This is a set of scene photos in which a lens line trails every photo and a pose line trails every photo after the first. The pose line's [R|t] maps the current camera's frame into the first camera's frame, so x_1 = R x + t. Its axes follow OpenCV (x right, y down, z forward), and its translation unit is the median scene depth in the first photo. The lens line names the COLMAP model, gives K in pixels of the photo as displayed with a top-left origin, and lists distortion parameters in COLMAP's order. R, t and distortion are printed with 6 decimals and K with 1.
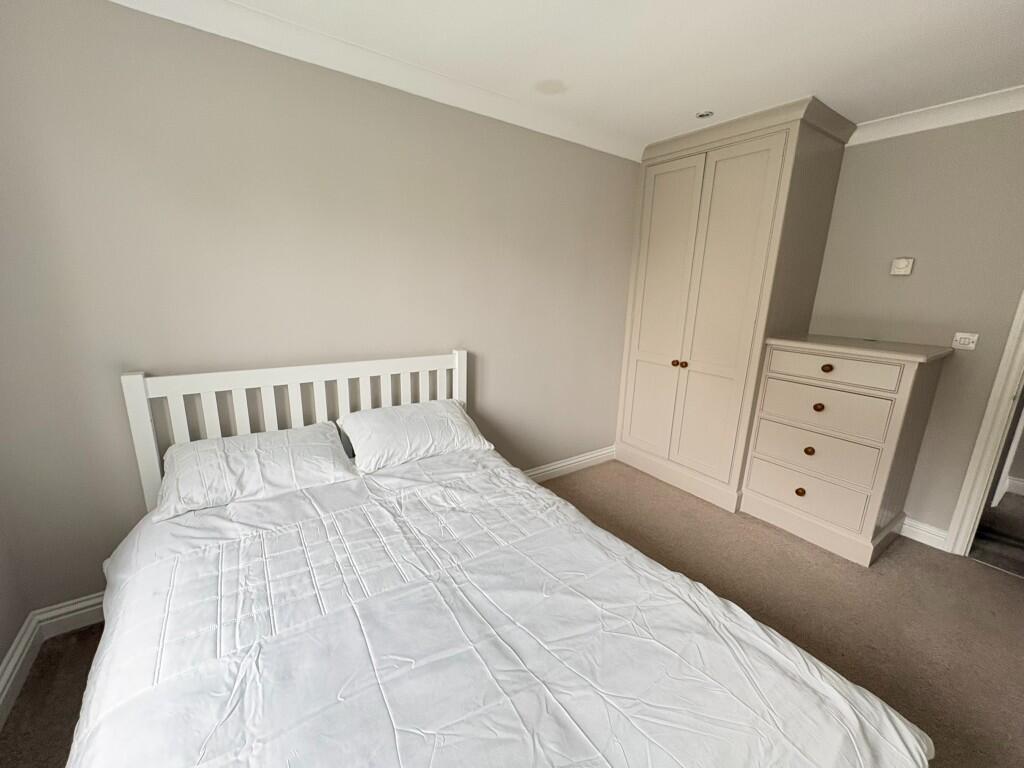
lens RADIAL K [[410.3, 0, 510.0], [0, 410.3, 383.0], [0, 0, 1]] dist [0.009906, 0.000512]
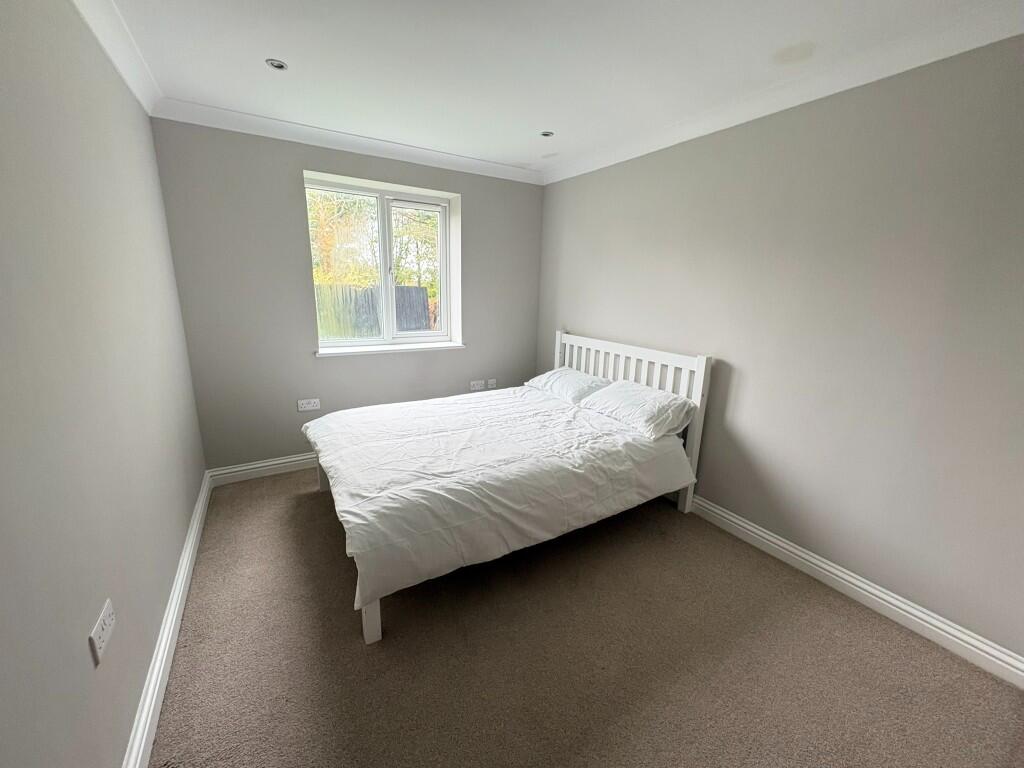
lens RADIAL K [[410.3, 0, 510.9], [0, 410.3, 384.6], [0, 0, 1]] dist [0.009906, 0.000512]
pose [[-0.057472, 0.203657, -0.977354, 1.125219], [-0.266911, 0.940202, 0.211611, -0.120979], [0.962006, 0.273028, 0.000323, 0.656357]]
